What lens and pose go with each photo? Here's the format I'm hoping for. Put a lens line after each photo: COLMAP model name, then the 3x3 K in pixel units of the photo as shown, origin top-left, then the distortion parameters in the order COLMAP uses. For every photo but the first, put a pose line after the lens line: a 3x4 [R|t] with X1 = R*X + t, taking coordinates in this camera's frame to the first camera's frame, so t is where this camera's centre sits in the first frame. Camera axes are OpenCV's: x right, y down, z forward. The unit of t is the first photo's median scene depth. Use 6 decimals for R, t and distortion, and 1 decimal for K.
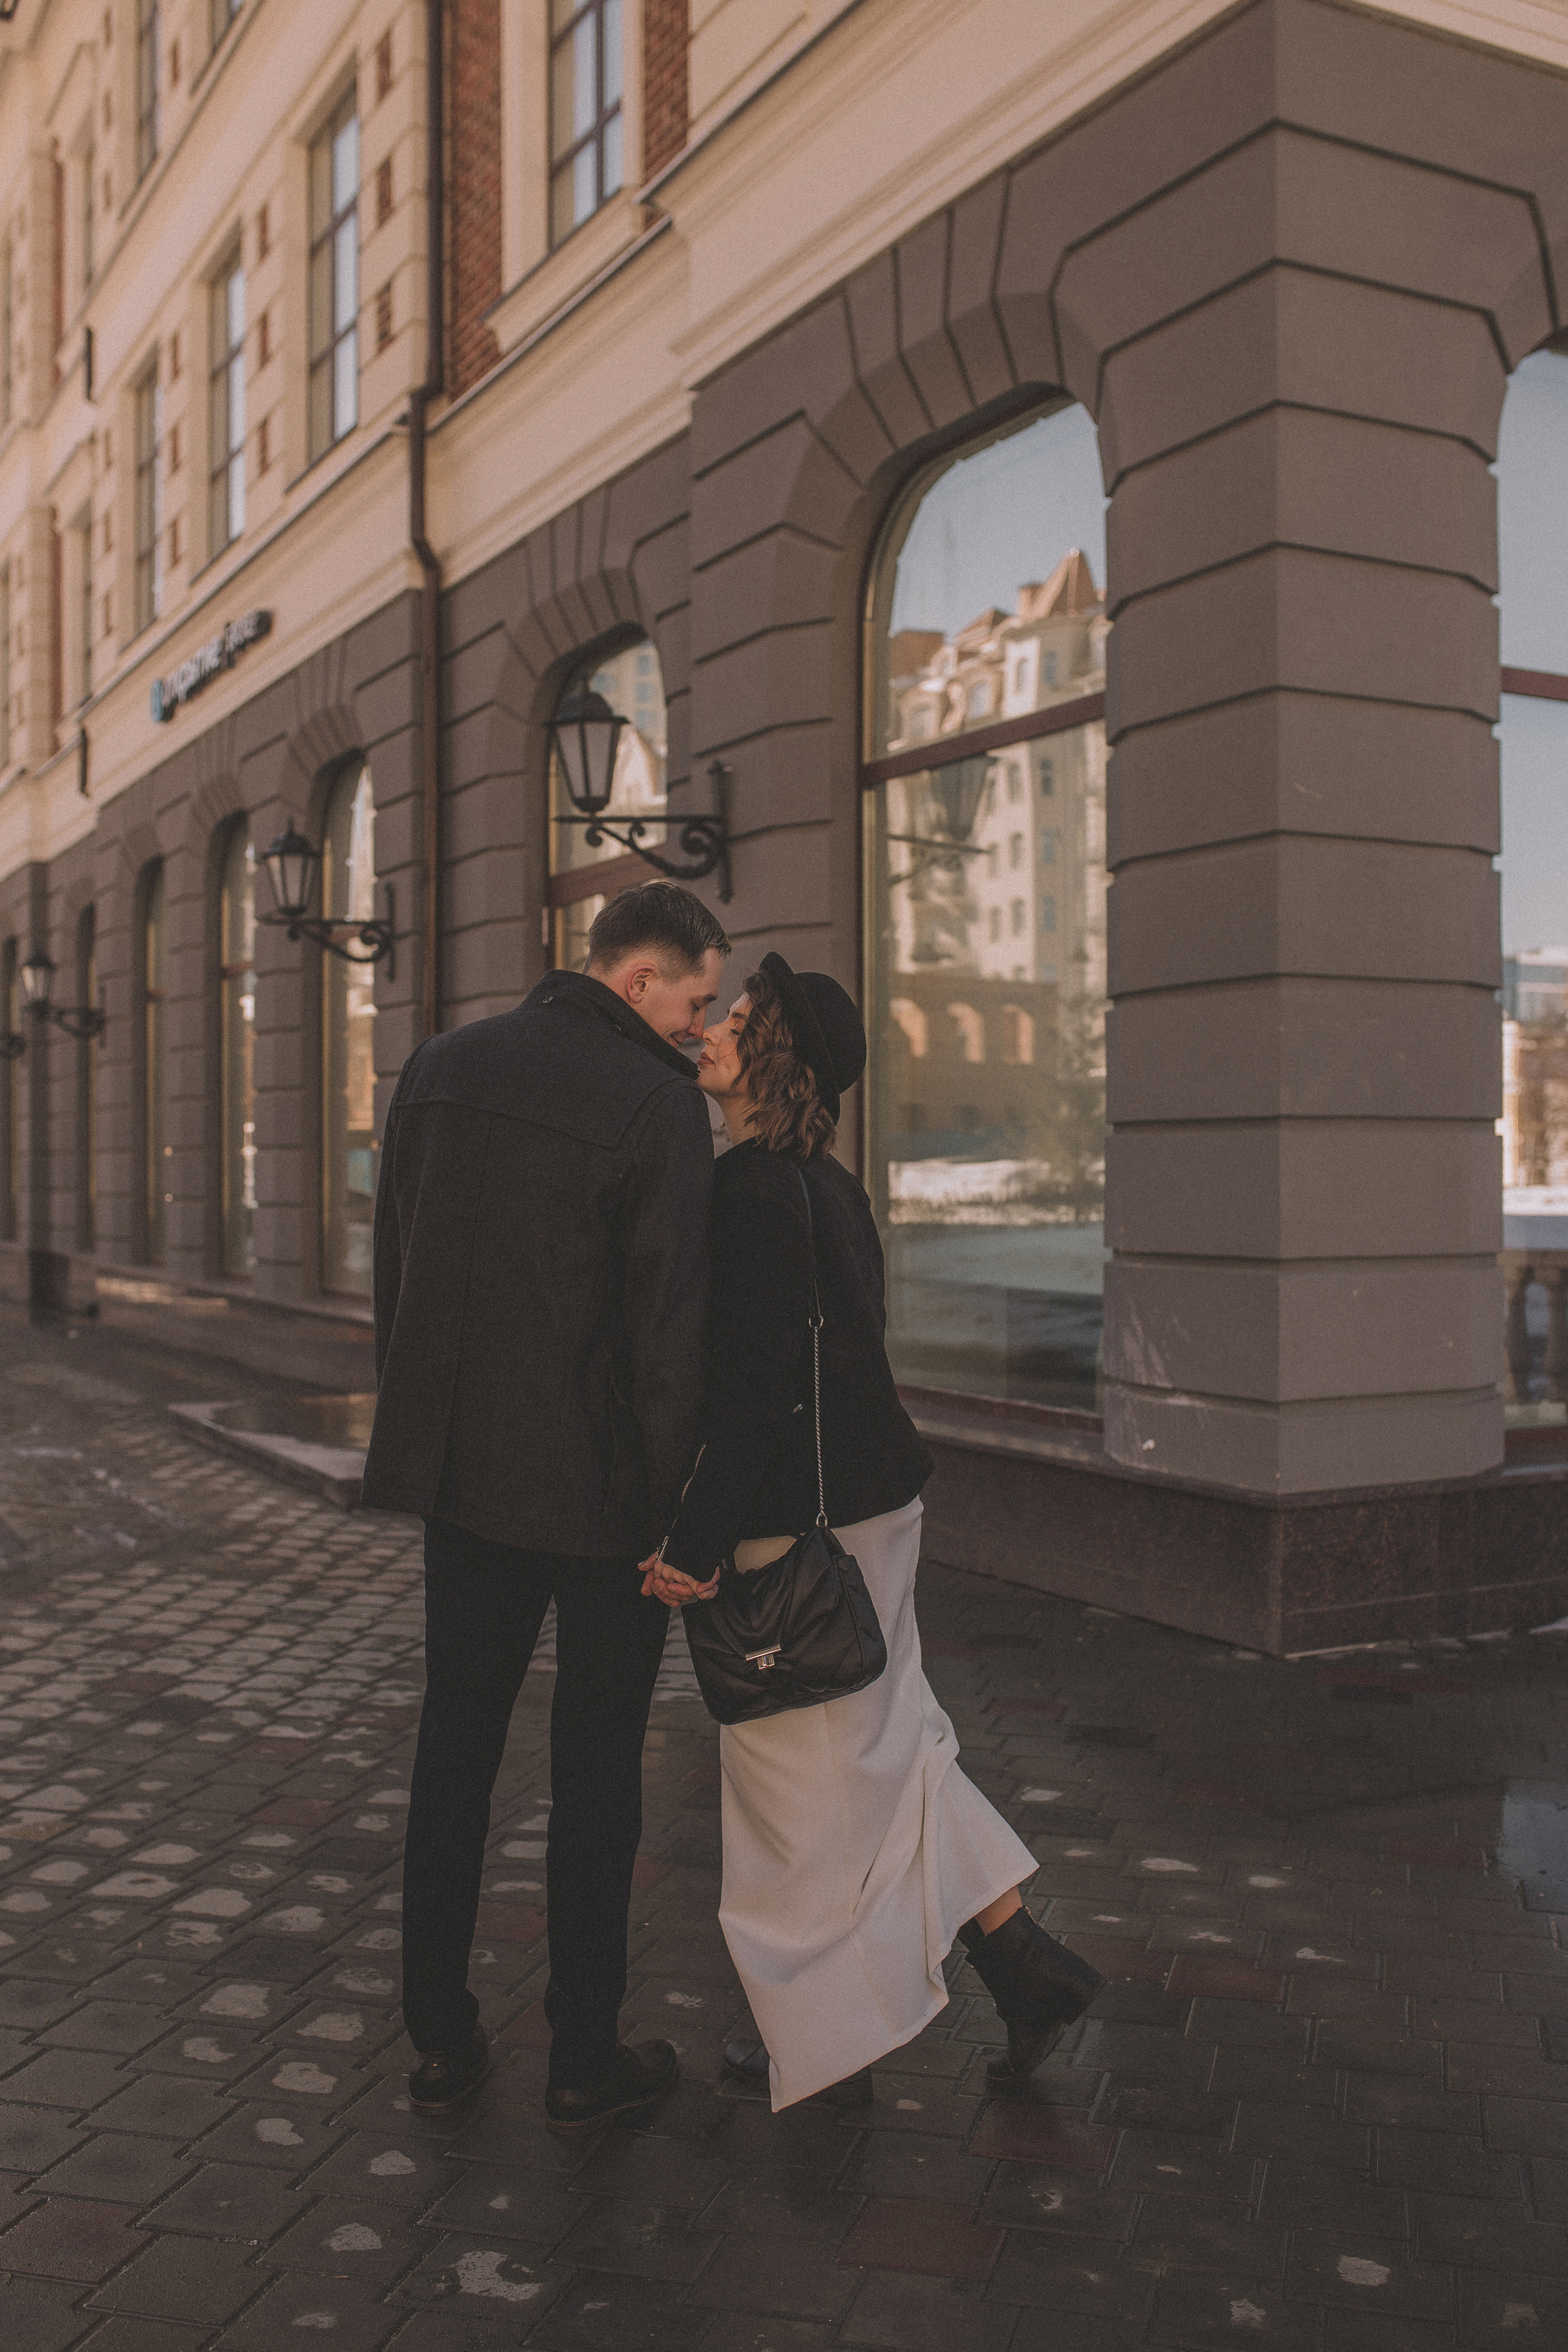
lens RADIAL K [[2239.4, 0, 784.0], [0, 2239.4, 1176.0], [0, 0, 1]] dist [-0.065472, 0.091457]
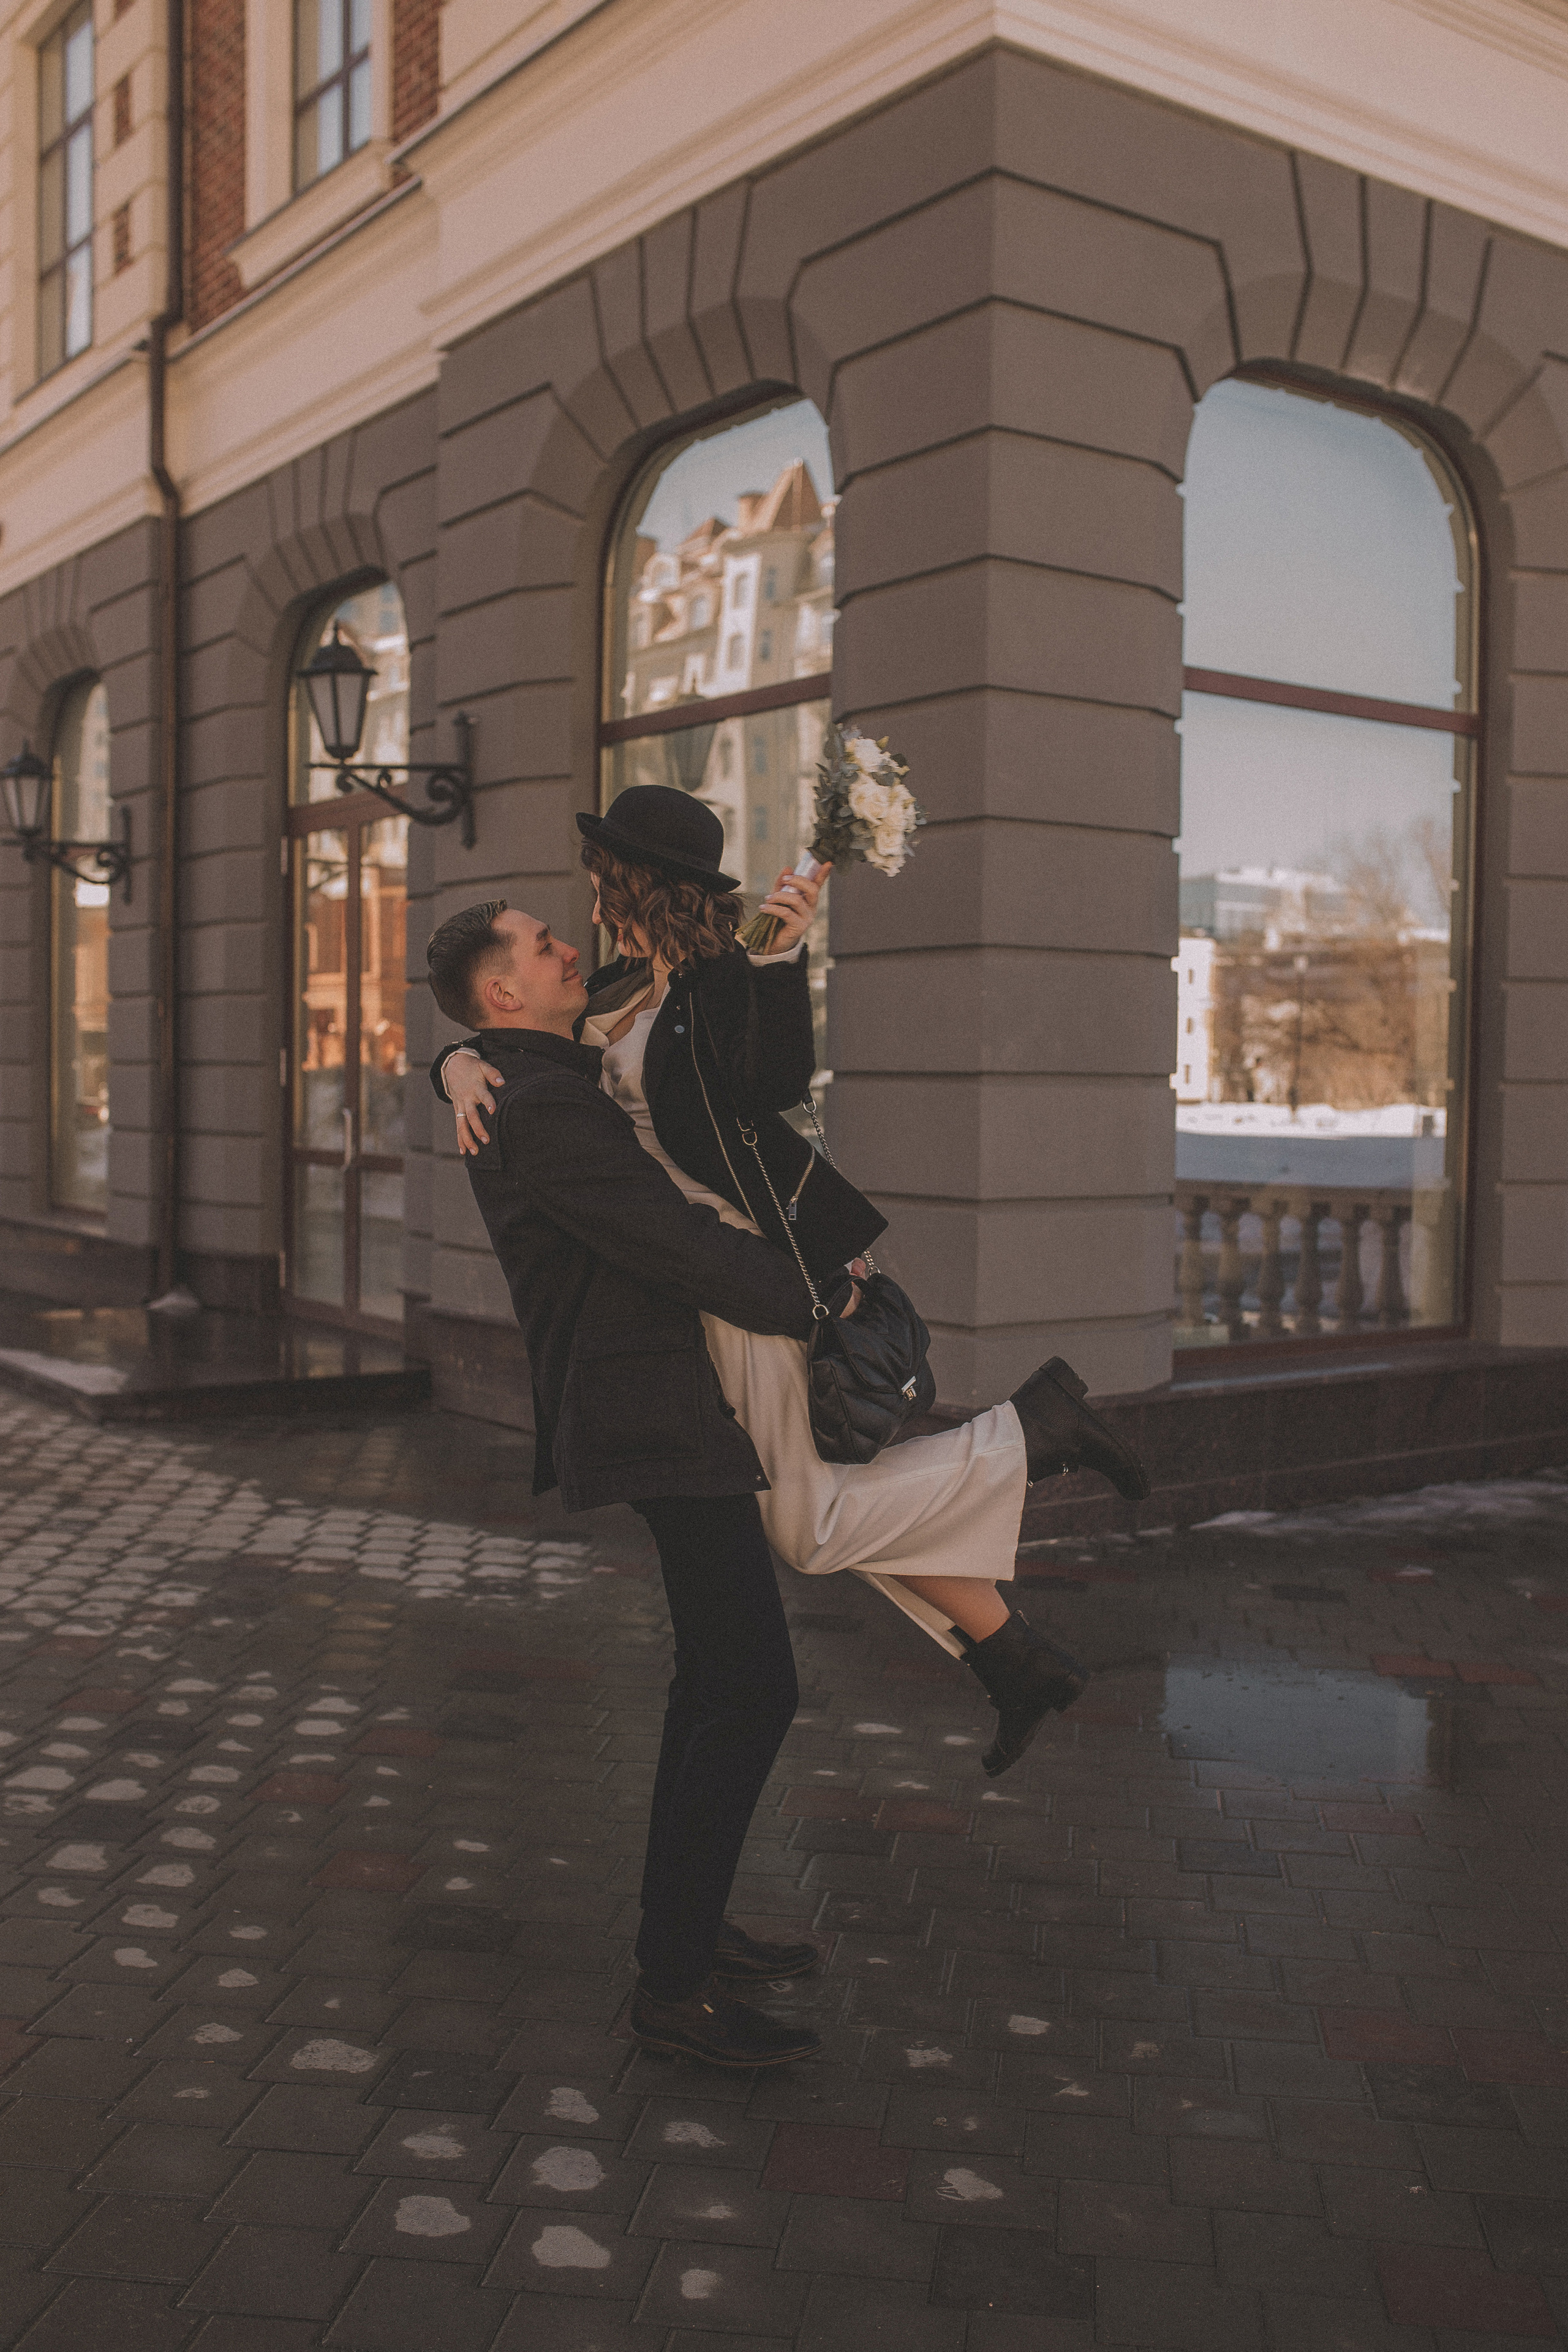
lens RADIAL K [[2239.4, 0, 784.0], [0, 2239.4, 1176.0], [0, 0, 1]] dist [-0.065472, 0.091457]
pose [[0.991496, 0.008161, 0.129878, -0.015310], [-0.013671, 0.999041, 0.041589, -0.014537], [-0.129414, -0.043011, 0.990657, -0.073101]]
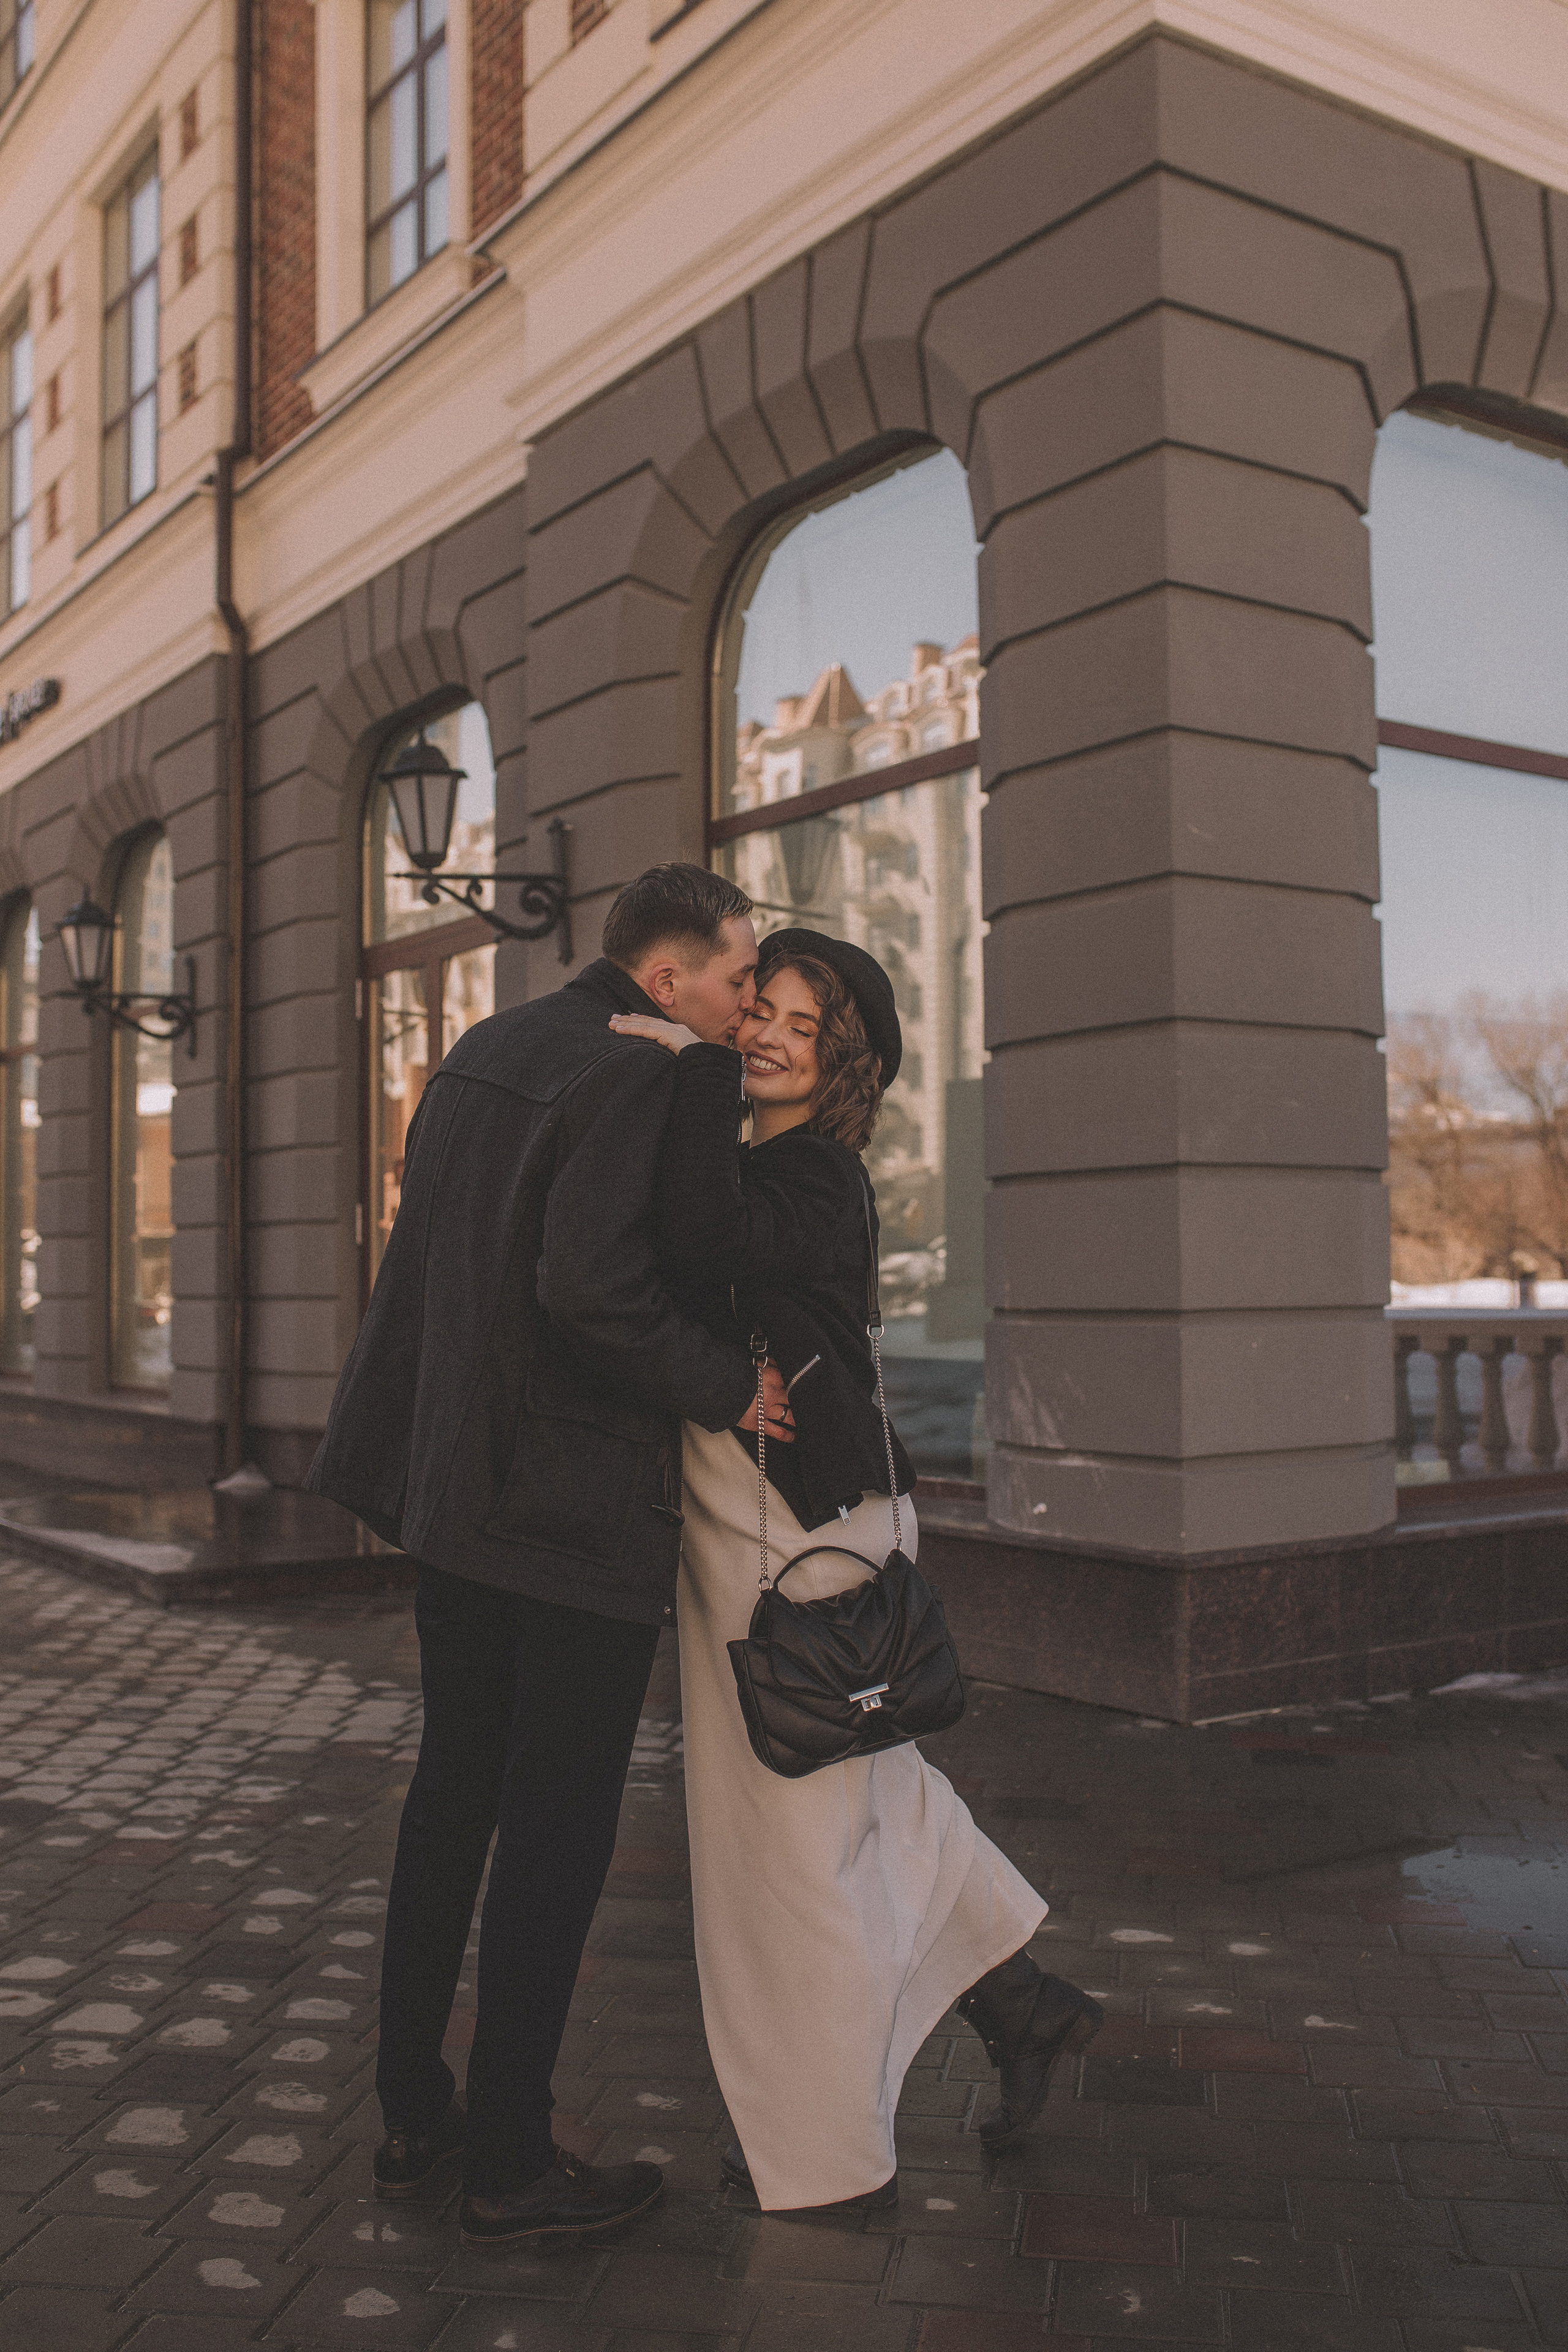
lens RADIAL K [[2239.4, 0, 784.0], [0, 2239.4, 1176.0], [0, 0, 1]] dist [-0.065472, 0.091457]
pose [[0.994342, -0.003310, 0.106175, -0.037806], [0.008466, 0.998804, -0.048149, 0.017627], [-0.105889, 0.048776, 0.993181, 0.037164]]
